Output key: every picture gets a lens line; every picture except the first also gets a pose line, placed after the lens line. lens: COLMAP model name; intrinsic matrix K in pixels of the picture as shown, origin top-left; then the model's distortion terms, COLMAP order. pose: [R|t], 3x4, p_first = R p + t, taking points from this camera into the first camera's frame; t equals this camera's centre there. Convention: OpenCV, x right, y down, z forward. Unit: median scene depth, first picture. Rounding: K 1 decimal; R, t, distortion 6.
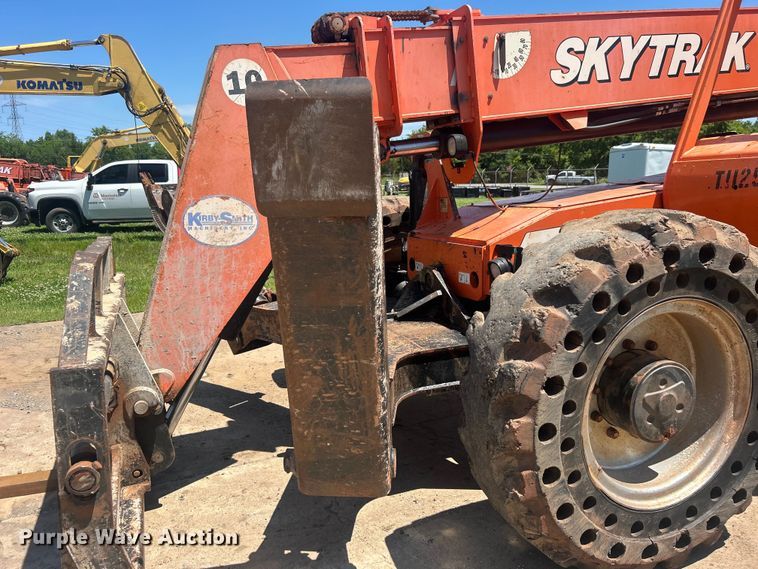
lens RADIAL K [[577.9, 0, 382.2], [0, 577.9, 281.0], [0, 0, 1]] dist [0.032572, -0.035437]
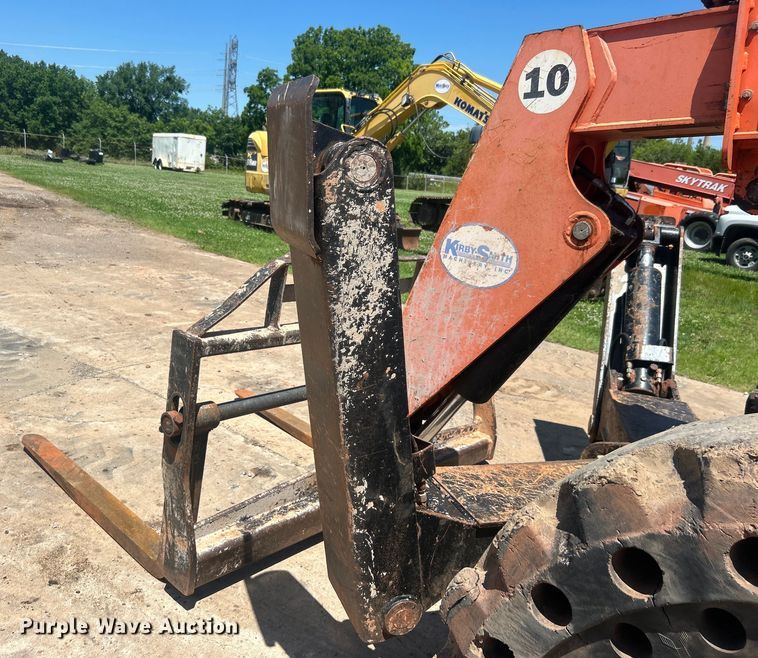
lens RADIAL K [[665.8, 0, 314.1], [0, 665.8, 331.4], [0, 0, 1]] dist [0.035254, -0.053347]
pose [[0.384996, 0.283930, -0.878158, 0.445303], [-0.264136, 0.945599, 0.189934, -0.108429], [0.884313, 0.158829, 0.439048, 0.360782]]
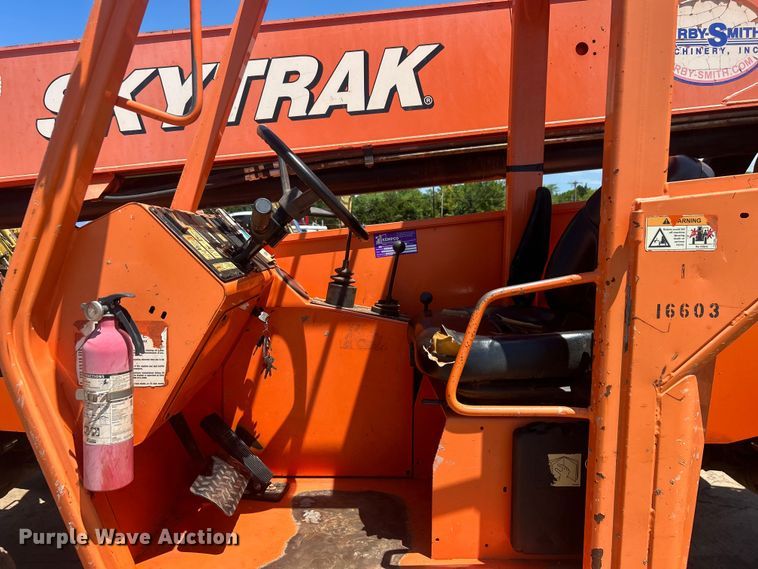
lens RADIAL K [[575.1, 0, 378.4], [0, 575.1, 288.3], [0, 0, 1]] dist [0.033535, -0.043784]
pose [[0.935894, 0.060148, -0.347109, 1.030305], [-0.084191, 0.994953, -0.054591, -0.166688], [0.342074, 0.080315, 0.936234, 0.537488]]
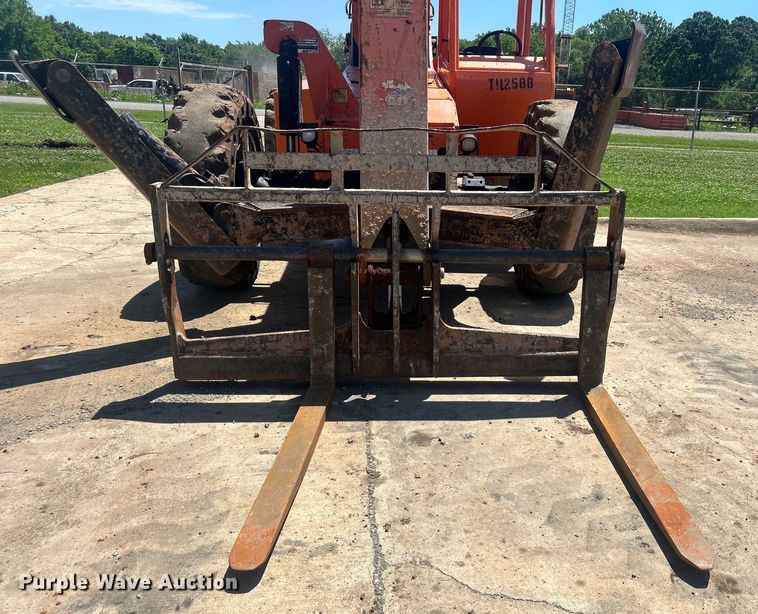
lens RADIAL K [[679.4, 0, 454.6], [0, 679.4, 334.3], [0, 0, 1]] dist [0.040440, -0.044921]
pose [[0.298841, -0.291685, 0.908633, -1.461752], [0.122212, 0.956001, 0.266697, -0.020366], [-0.946445, 0.031346, 0.321340, 0.477476]]
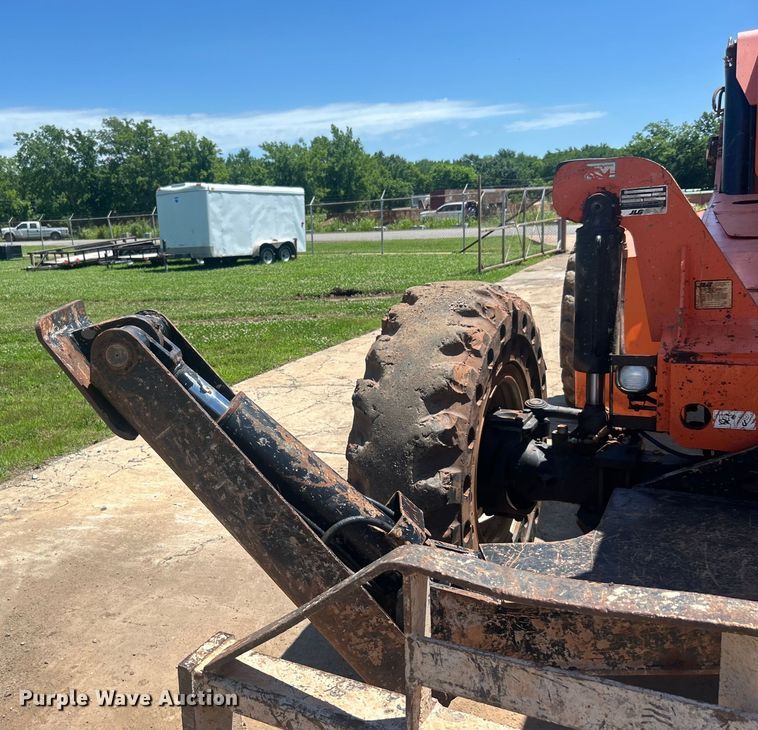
lens RADIAL K [[754.0, 0, 263.8], [0, 754.0, 354.9], [0, 0, 1]] dist [0.006685, -0.007876]
pose [[0.815894, -0.144024, 0.559977, -0.778665], [0.151069, 0.987939, 0.033984, -0.203492], [-0.558117, 0.056868, 0.827811, 0.832357]]
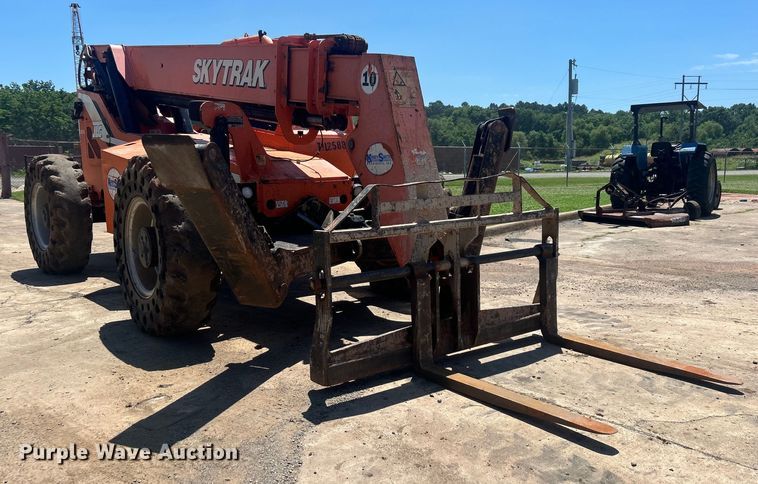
lens RADIAL K [[656.8, 0, 372.7], [0, 656.8, 260.4], [0, 0, 1]] dist [0.093160, -0.193595]
pose [[-0.267964, -0.139867, 0.953222, -1.864027], [0.168511, 0.967350, 0.189310, -0.191815], [-0.948578, 0.211356, -0.235646, 1.464802]]
